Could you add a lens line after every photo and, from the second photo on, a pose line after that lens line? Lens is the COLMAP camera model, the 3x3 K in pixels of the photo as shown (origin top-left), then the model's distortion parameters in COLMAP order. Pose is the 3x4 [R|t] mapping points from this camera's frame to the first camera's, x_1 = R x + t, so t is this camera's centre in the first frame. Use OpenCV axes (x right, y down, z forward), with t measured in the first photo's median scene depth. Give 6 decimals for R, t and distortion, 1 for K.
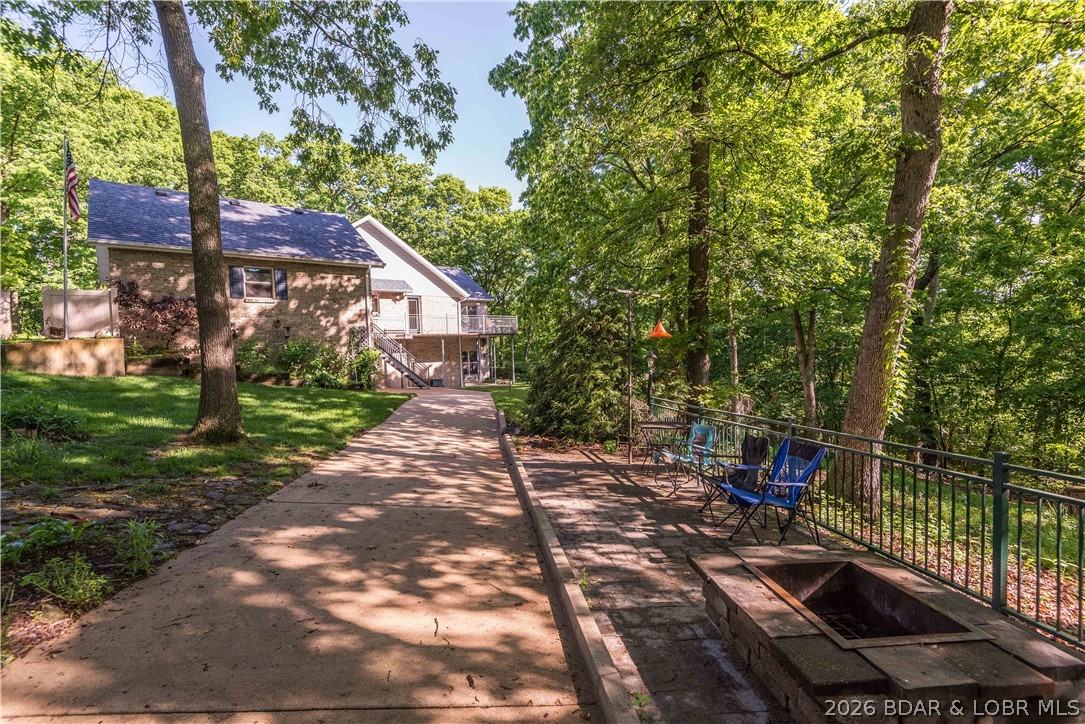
lens RADIAL K [[489.7, 0, 544.5], [0, 489.7, 358.9], [0, 0, 1]] dist [-0.002488, -0.001327]
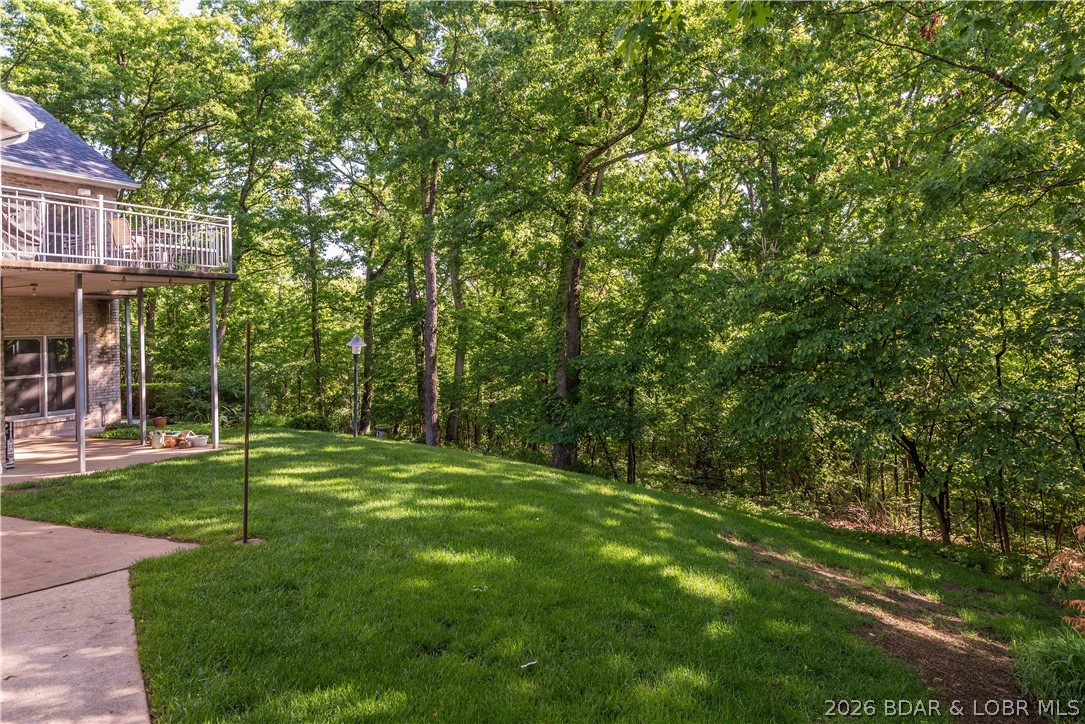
lens RADIAL K [[715.6, 0, 540.0], [0, 715.6, 322.2], [0, 0, 1]] dist [-0.007925, -0.002446]
pose [[0.917513, -0.008168, 0.397621, -0.052706], [0.027710, 0.998672, -0.043425, 0.003410], [-0.396738, 0.050861, 0.916522, 0.516159]]
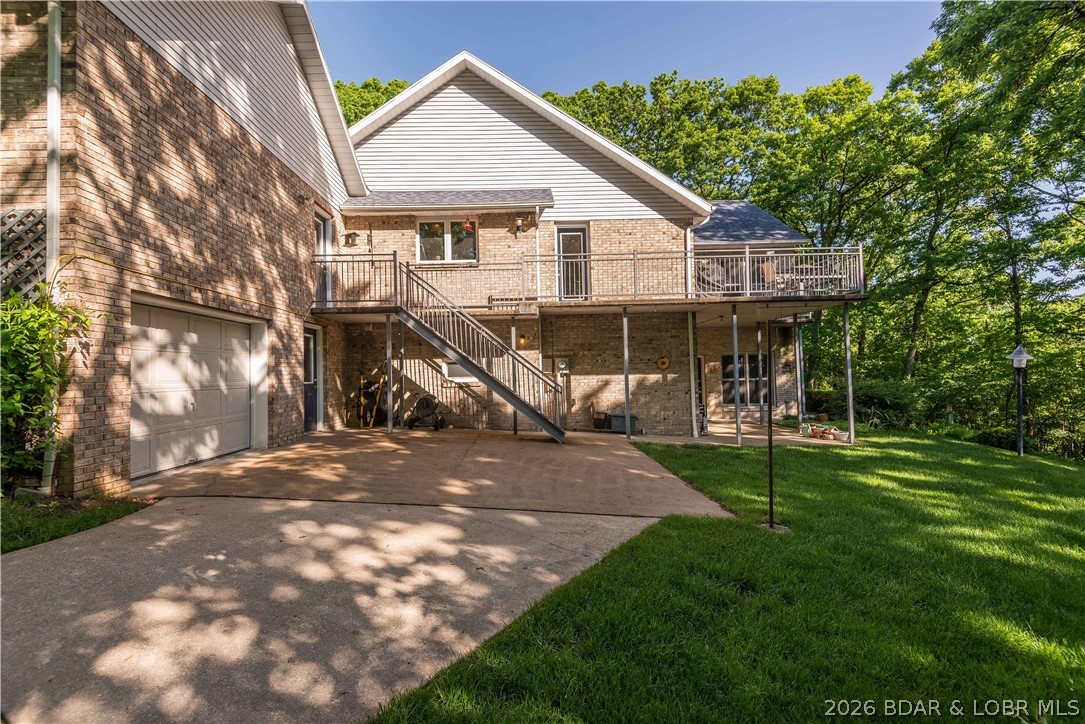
lens RADIAL K [[489.7, 0, 544.5], [0, 489.7, 358.9], [0, 0, 1]] dist [-0.002488, -0.001327]
pose [[0.768477, -0.016855, -0.639656, -0.006437], [-0.010920, 0.999162, -0.039448, 0.010647], [0.639785, 0.037300, 0.767648, 0.579567]]
